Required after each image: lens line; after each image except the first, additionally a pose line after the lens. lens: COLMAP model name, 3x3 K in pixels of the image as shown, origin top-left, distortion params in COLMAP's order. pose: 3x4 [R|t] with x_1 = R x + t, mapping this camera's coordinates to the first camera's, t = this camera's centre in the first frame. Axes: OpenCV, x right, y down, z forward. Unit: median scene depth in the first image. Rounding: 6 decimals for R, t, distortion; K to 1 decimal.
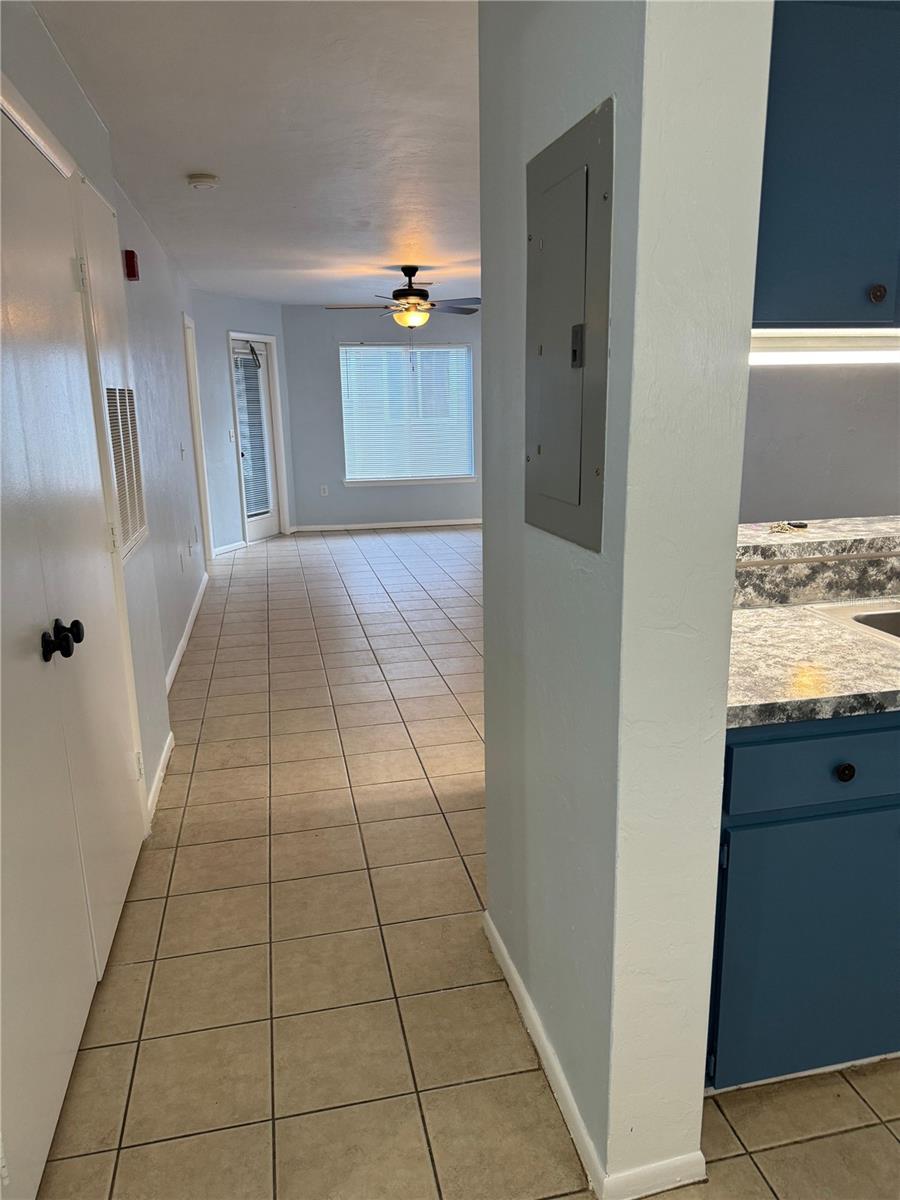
lens RADIAL K [[840.3, 0, 466.7], [0, 840.3, 604.5], [0, 0, 1]] dist [0.000559, 0.000685]
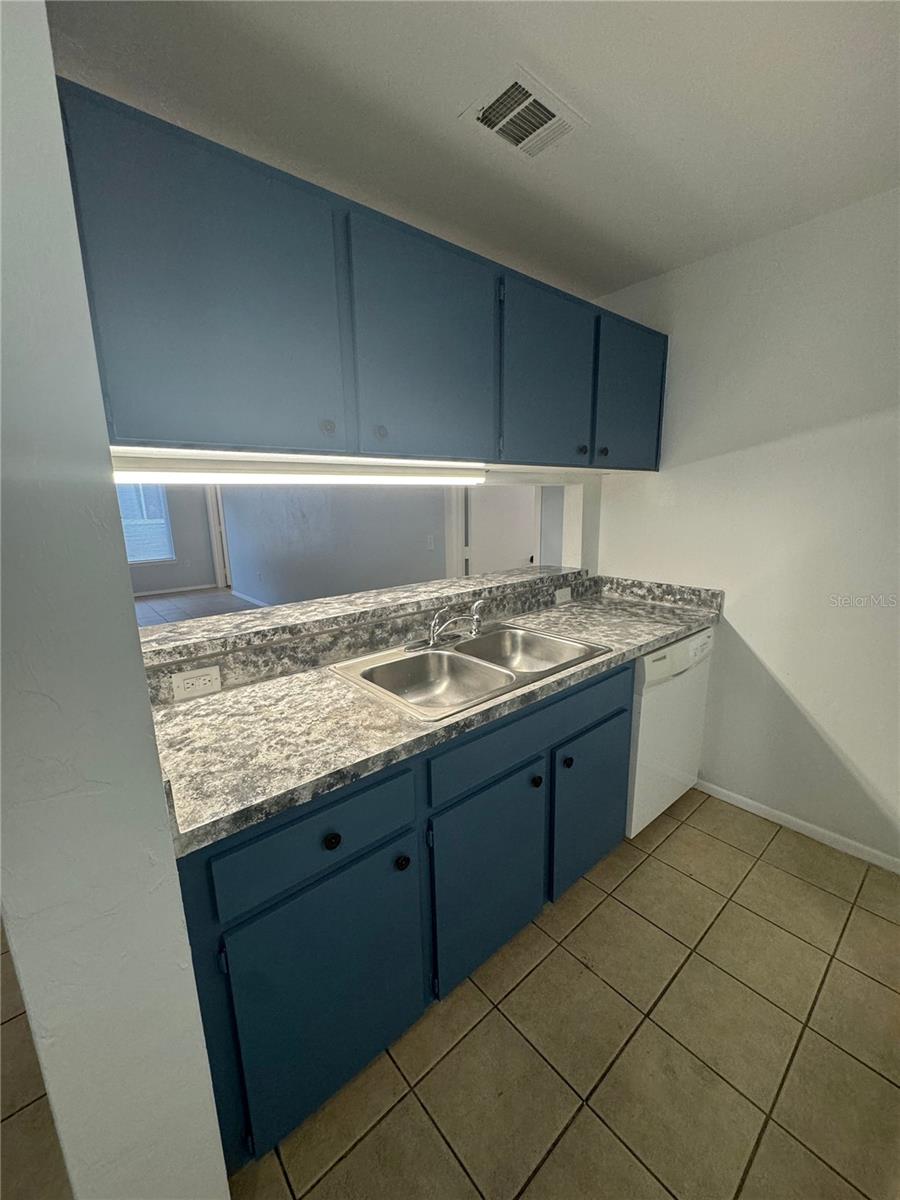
lens RADIAL K [[480.8, 0, 450.0], [0, 480.8, 600.0], [0, 0, 1]] dist [0.000240, 0.000440]
pose [[0.885181, -0.099884, 0.454399, 0.267720], [0.118644, 0.992853, -0.012877, -0.078574], [-0.449865, 0.065311, 0.890705, 0.267391]]
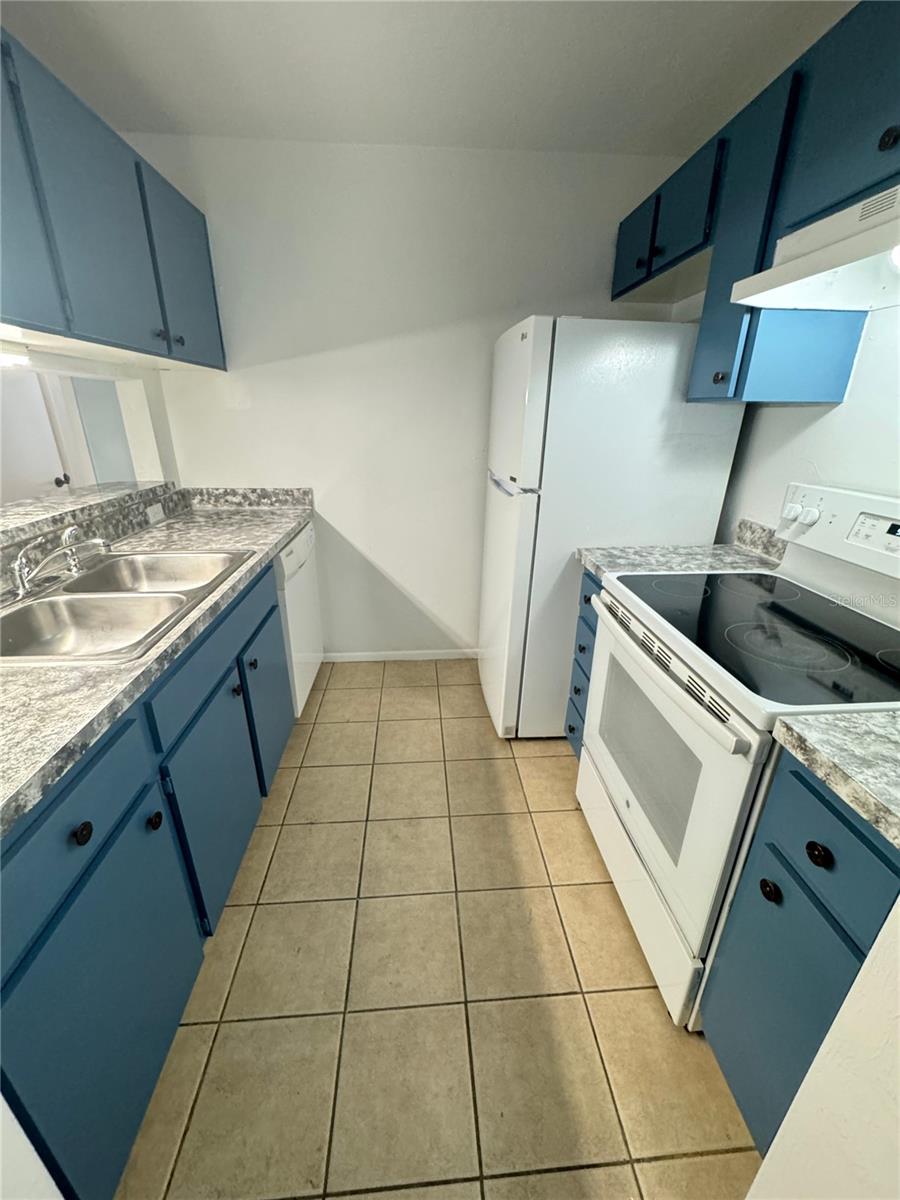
lens RADIAL K [[483.8, 0, 450.0], [0, 483.8, 600.0], [0, 0, 1]] dist [-0.001284, 0.000139]
pose [[0.154550, -0.345595, 0.925569, 0.104263], [0.224996, 0.924521, 0.307634, -0.076468], [-0.962024, 0.160705, 0.220643, 0.392846]]
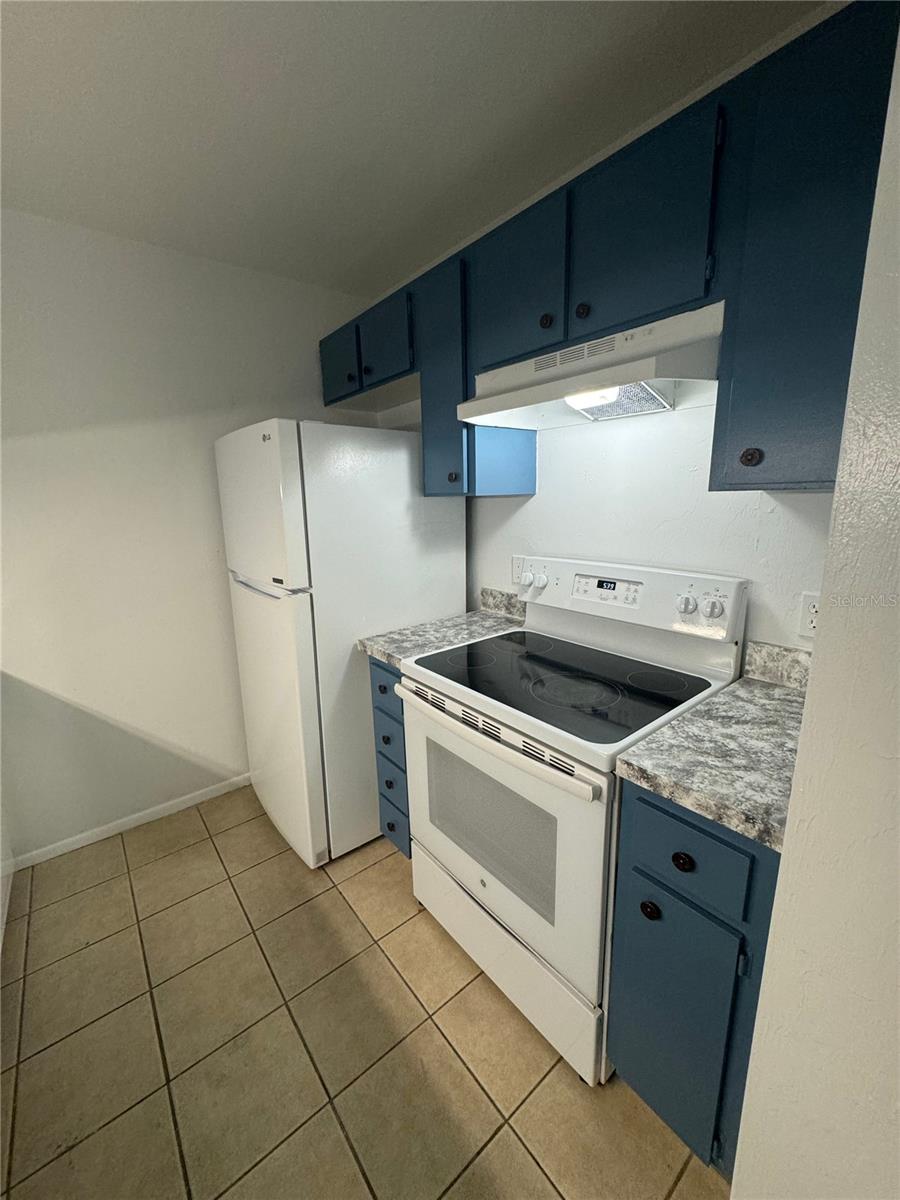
lens RADIAL K [[480.8, 0, 450.0], [0, 480.8, 600.0], [0, 0, 1]] dist [0.000240, 0.000440]
pose [[-0.433750, -0.170236, 0.884806, 0.169761], [0.246553, 0.922087, 0.298274, -0.127964], [-0.866645, 0.347528, -0.357983, 0.499761]]
